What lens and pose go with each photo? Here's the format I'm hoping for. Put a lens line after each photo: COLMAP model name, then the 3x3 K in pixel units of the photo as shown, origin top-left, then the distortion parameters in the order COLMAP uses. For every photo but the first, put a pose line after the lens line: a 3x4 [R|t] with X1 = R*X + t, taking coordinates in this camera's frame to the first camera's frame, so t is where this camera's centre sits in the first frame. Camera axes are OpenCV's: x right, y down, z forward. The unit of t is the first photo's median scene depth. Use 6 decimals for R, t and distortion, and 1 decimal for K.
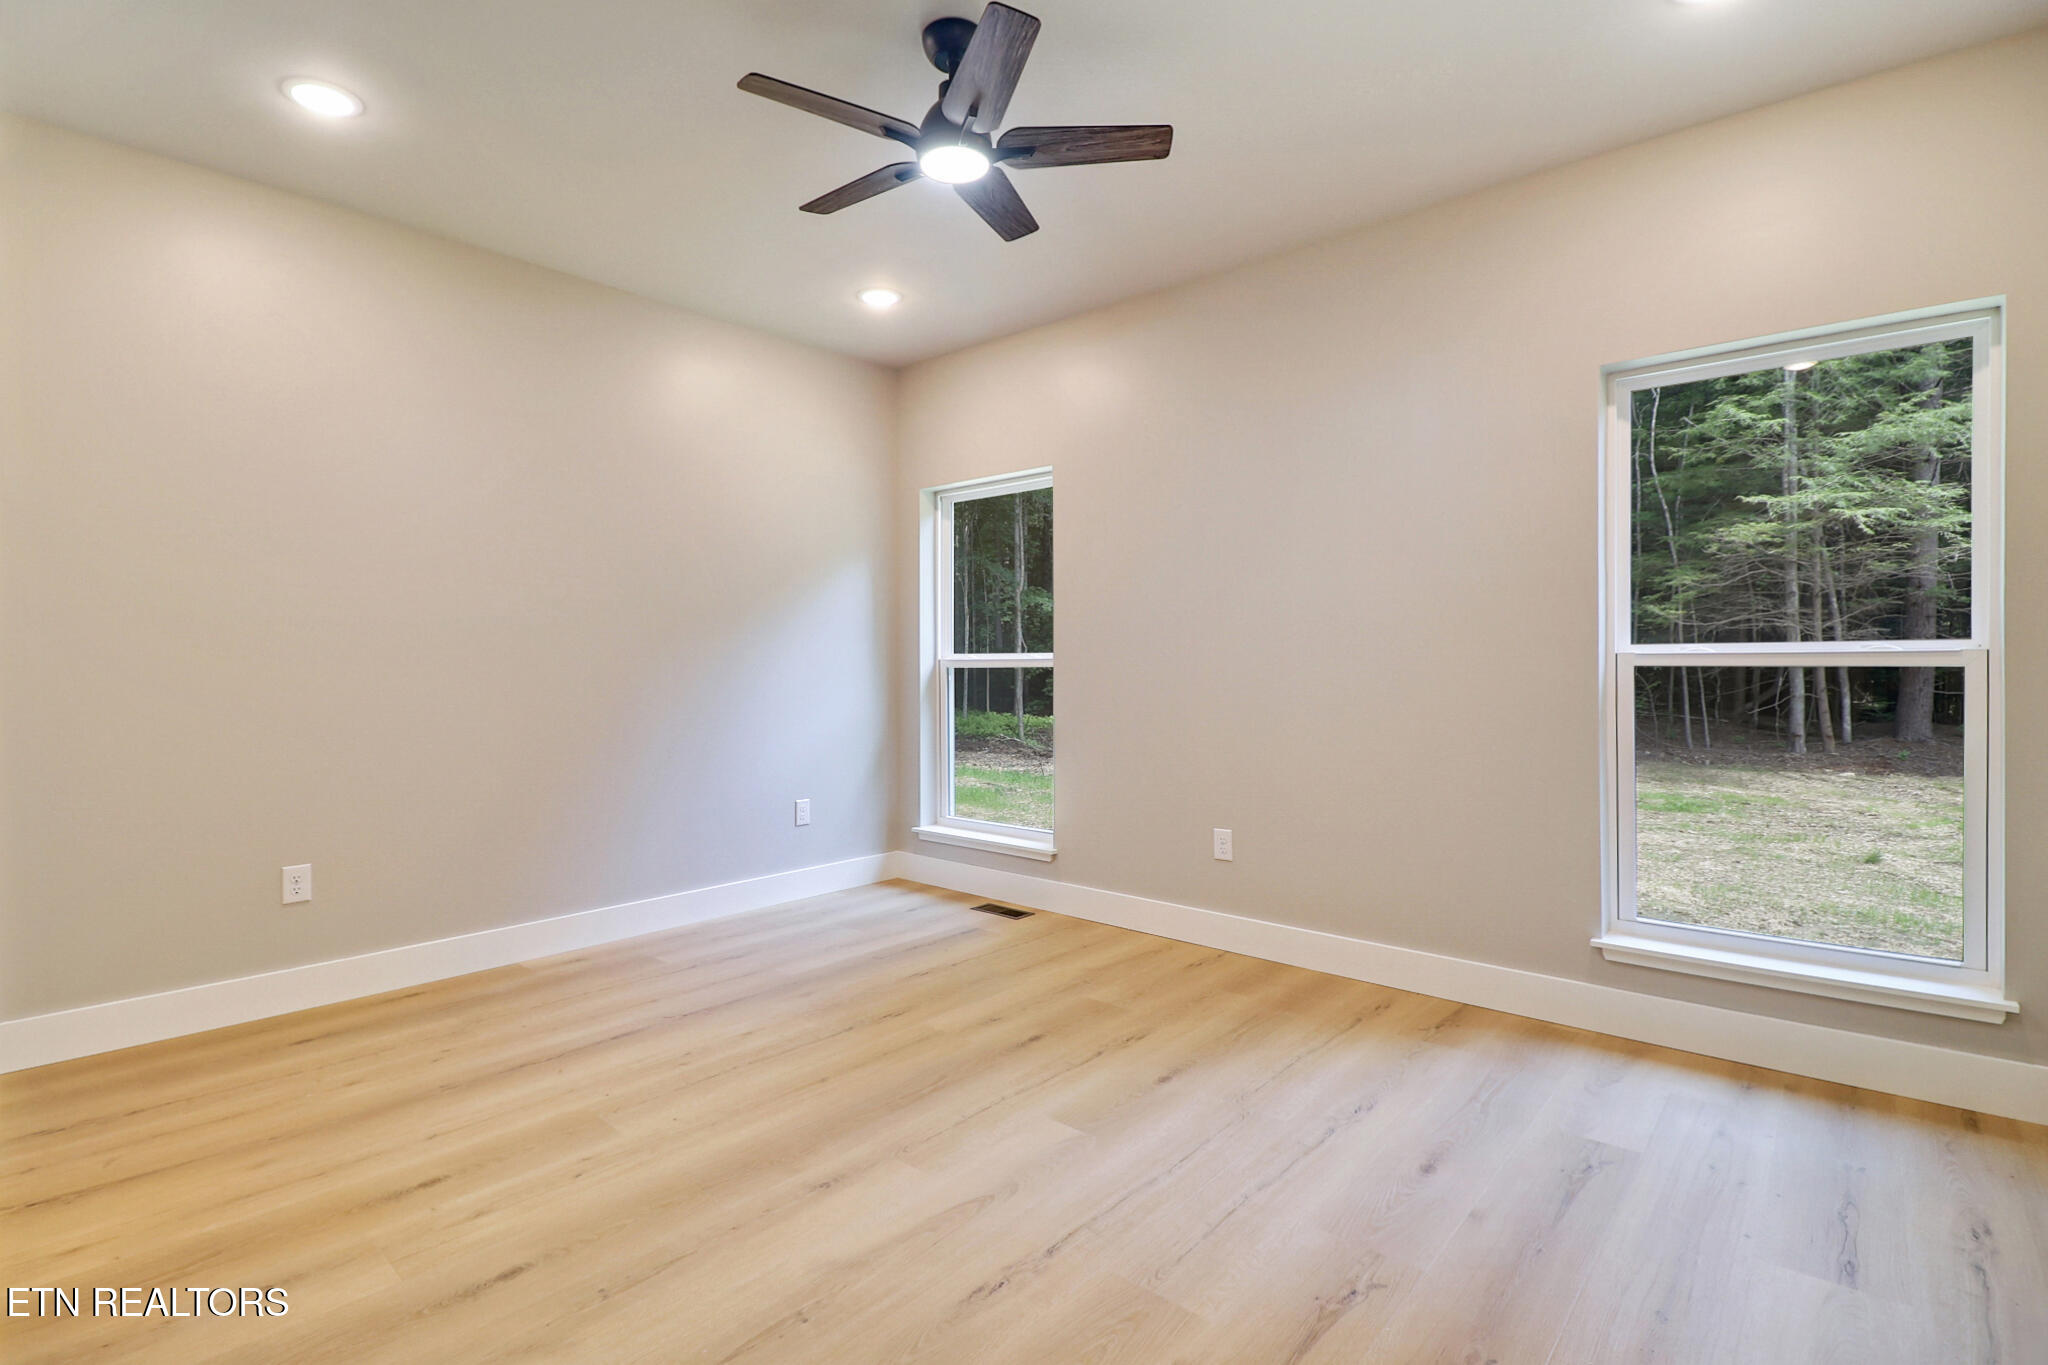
lens RADIAL K [[947.2, 0, 1028.6], [0, 947.2, 698.3], [0, 0, 1]] dist [-0.002599, -0.000919]
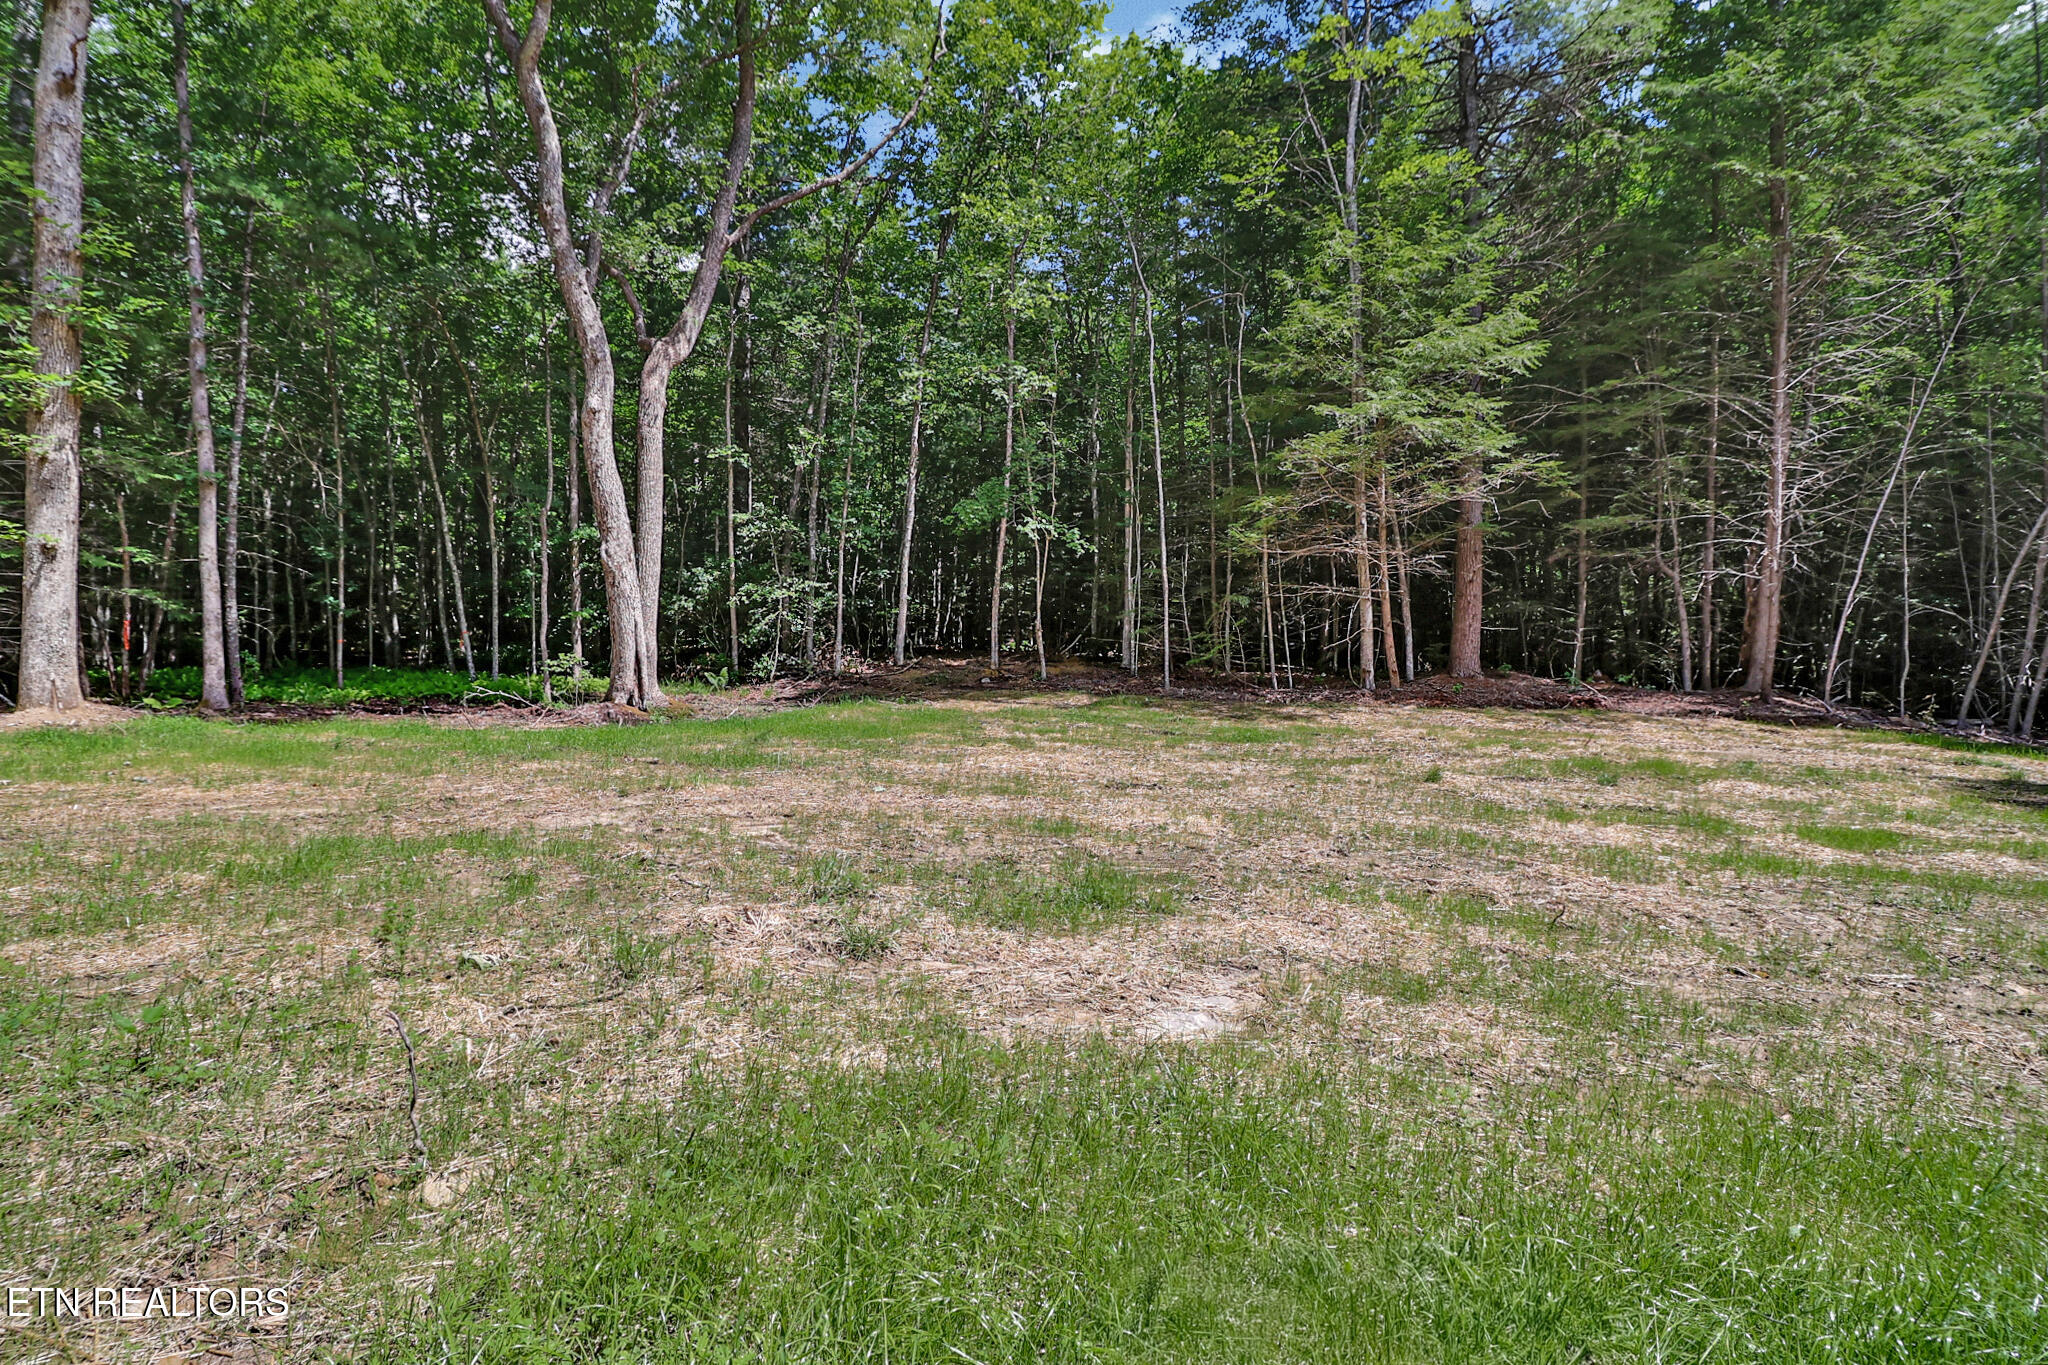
lens RADIAL K [[944.1, 0, 1021.3], [0, 944.1, 661.8], [0, 0, 1]] dist [-0.025298, -0.000932]
pose [[0.949590, 0.014190, 0.313175, 0.211905], [-0.004661, 0.999504, -0.031157, 0.068848], [-0.313461, 0.028126, 0.949184, 0.238421]]
